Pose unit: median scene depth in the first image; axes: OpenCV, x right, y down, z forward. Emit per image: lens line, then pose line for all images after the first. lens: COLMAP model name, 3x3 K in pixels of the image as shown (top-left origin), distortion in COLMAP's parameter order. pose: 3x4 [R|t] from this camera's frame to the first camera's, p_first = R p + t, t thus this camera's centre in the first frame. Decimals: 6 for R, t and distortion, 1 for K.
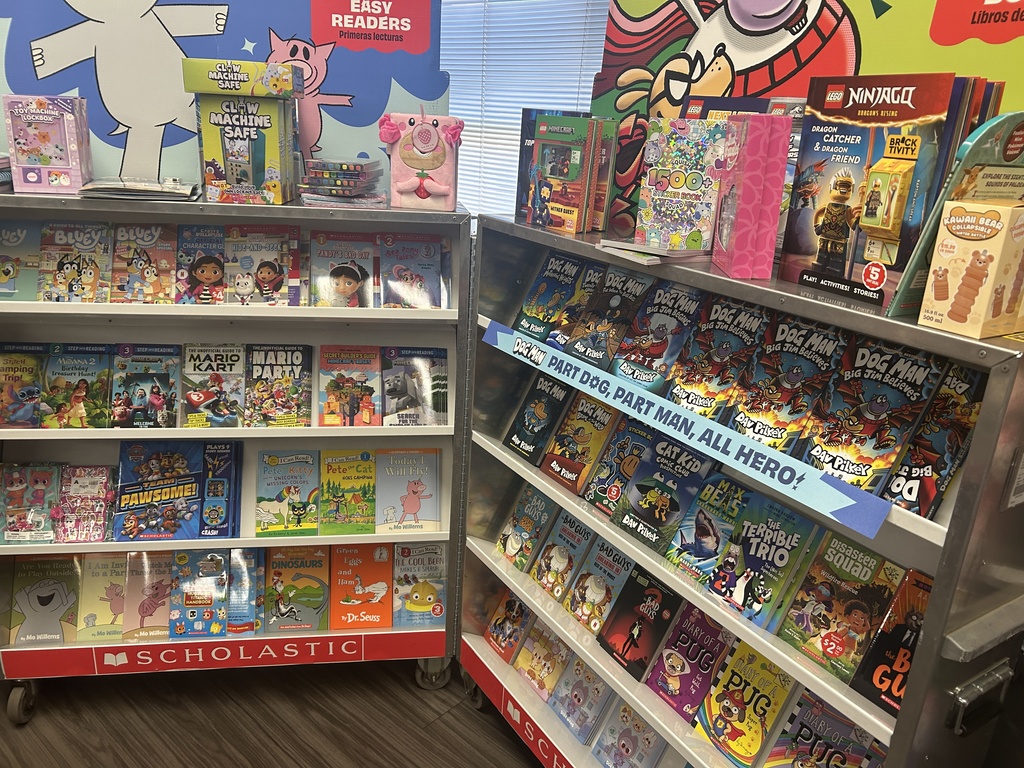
lens RADIAL K [[767.2, 0, 512.2], [0, 767.2, 347.4], [0, 0, 1]] dist [0.077356, -0.121498]
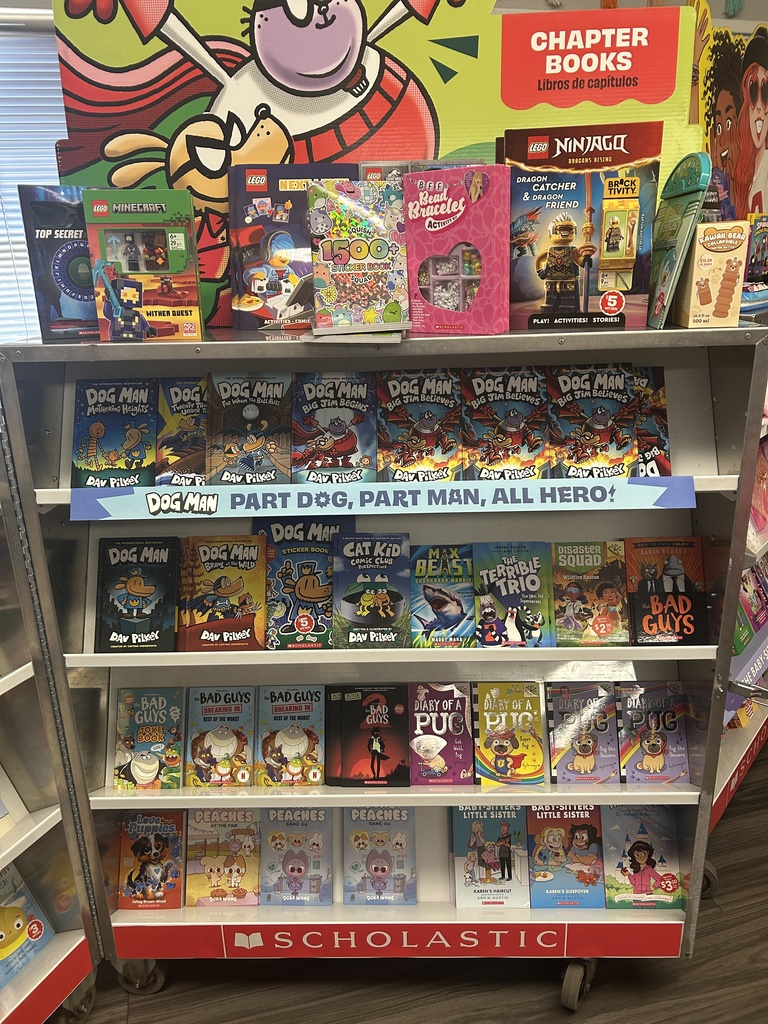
lens RADIAL K [[767.2, 0, 380.5], [0, 767.2, 486.5], [0, 0, 1]] dist [0.077356, -0.121498]
pose [[0.558055, -0.310076, 0.769693, -0.554877], [0.290288, 0.941901, 0.168982, -0.101950], [-0.777372, 0.129131, 0.615644, 0.461778]]
